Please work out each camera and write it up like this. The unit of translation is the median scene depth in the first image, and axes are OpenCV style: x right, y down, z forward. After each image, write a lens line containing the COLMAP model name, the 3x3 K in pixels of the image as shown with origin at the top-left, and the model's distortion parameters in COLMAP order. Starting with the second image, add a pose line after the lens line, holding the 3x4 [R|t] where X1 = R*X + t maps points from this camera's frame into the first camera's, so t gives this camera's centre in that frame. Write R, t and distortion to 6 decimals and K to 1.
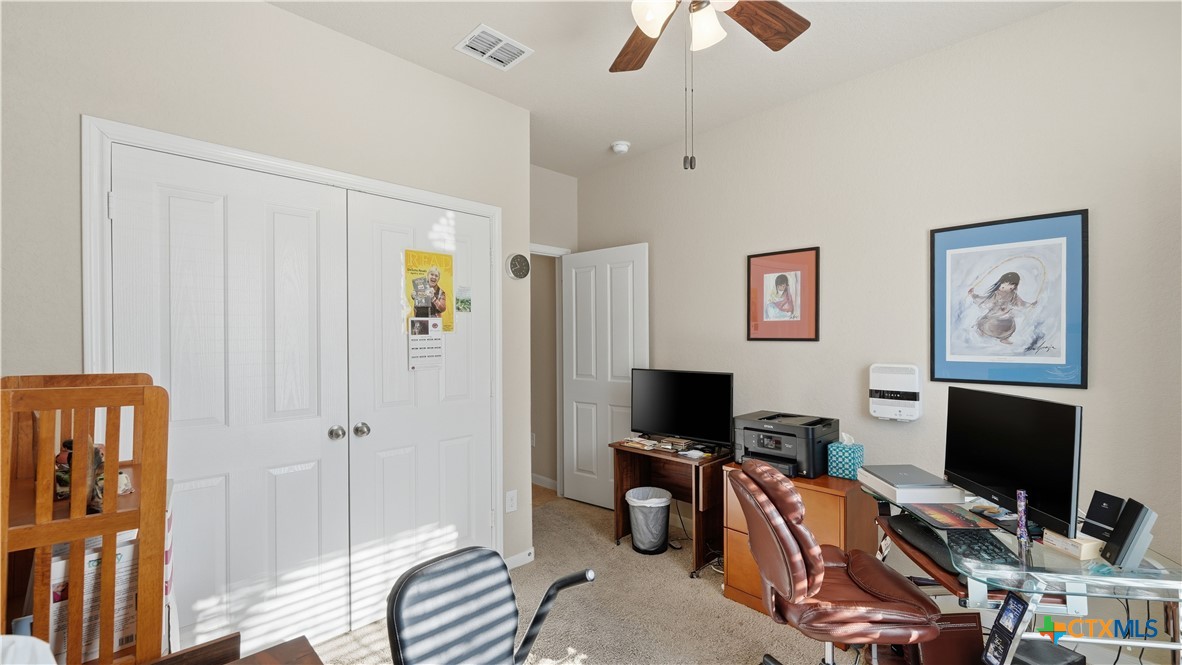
lens RADIAL K [[481.6, 0, 588.9], [0, 481.6, 338.2], [0, 0, 1]] dist [-0.007757, 0.001721]
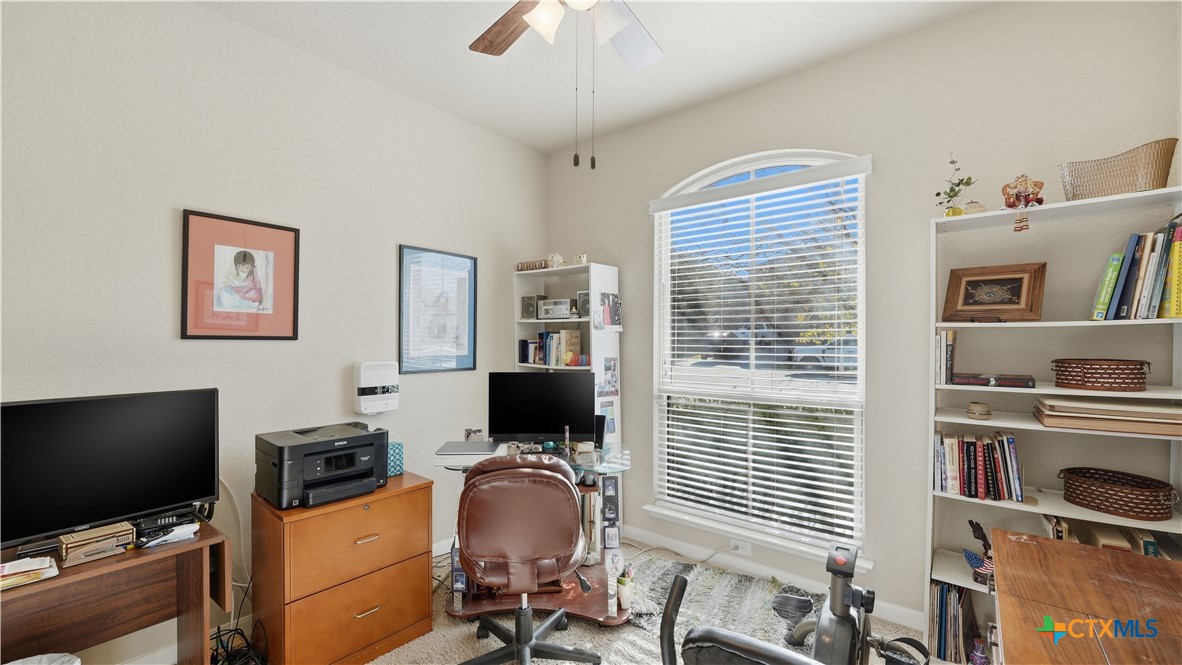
lens RADIAL K [[481.6, 0, 585.3], [0, 481.6, 337.6], [0, 0, 1]] dist [-0.007757, 0.001721]
pose [[-0.116003, 0.008509, 0.993212, -0.529039], [-0.003020, 0.999956, -0.008920, 0.010249], [-0.993244, -0.004035, -0.115973, 0.734626]]
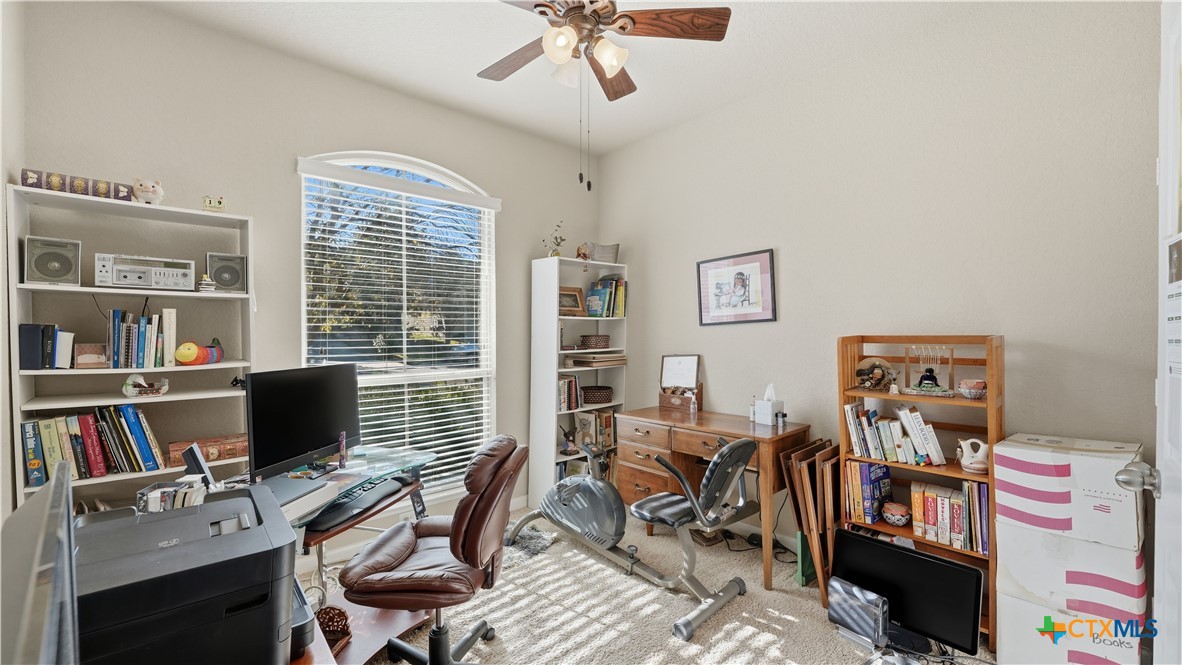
lens RADIAL K [[481.6, 0, 601.0], [0, 481.6, 336.2], [0, 0, 1]] dist [-0.007757, 0.001721]
pose [[-0.999902, 0.012191, 0.006862, 0.104356], [0.012227, 0.999912, 0.005195, 0.031431], [-0.006798, 0.005278, -0.999963, 1.521733]]
